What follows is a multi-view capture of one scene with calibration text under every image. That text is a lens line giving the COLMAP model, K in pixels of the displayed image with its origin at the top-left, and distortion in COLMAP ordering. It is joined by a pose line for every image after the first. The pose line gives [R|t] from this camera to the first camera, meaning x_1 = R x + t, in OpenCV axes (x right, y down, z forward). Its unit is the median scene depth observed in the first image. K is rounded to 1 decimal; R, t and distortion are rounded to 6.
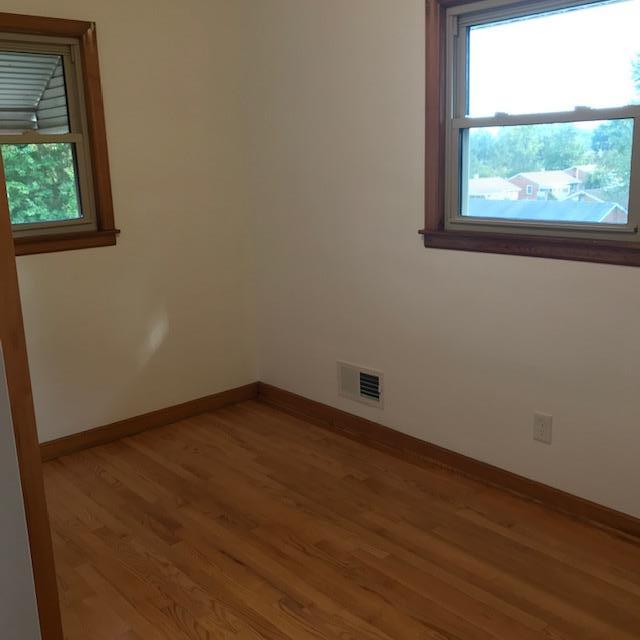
lens RADIAL K [[711.3, 0, 324.9], [0, 711.3, 323.5], [0, 0, 1]] dist [0.023992, 0.000000]
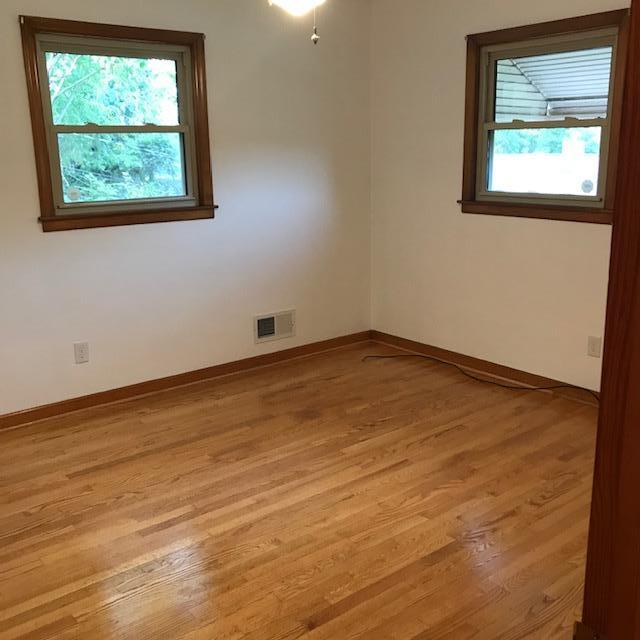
lens RADIAL K [[711.3, 0, 320.3], [0, 711.3, 319.4], [0, 0, 1]] dist [0.023992, 0.000000]
pose [[0.996006, 0.023224, -0.086213, -0.017990], [-0.021654, 0.999583, 0.019092, 0.091095], [0.086621, -0.017149, 0.996094, -0.486857]]
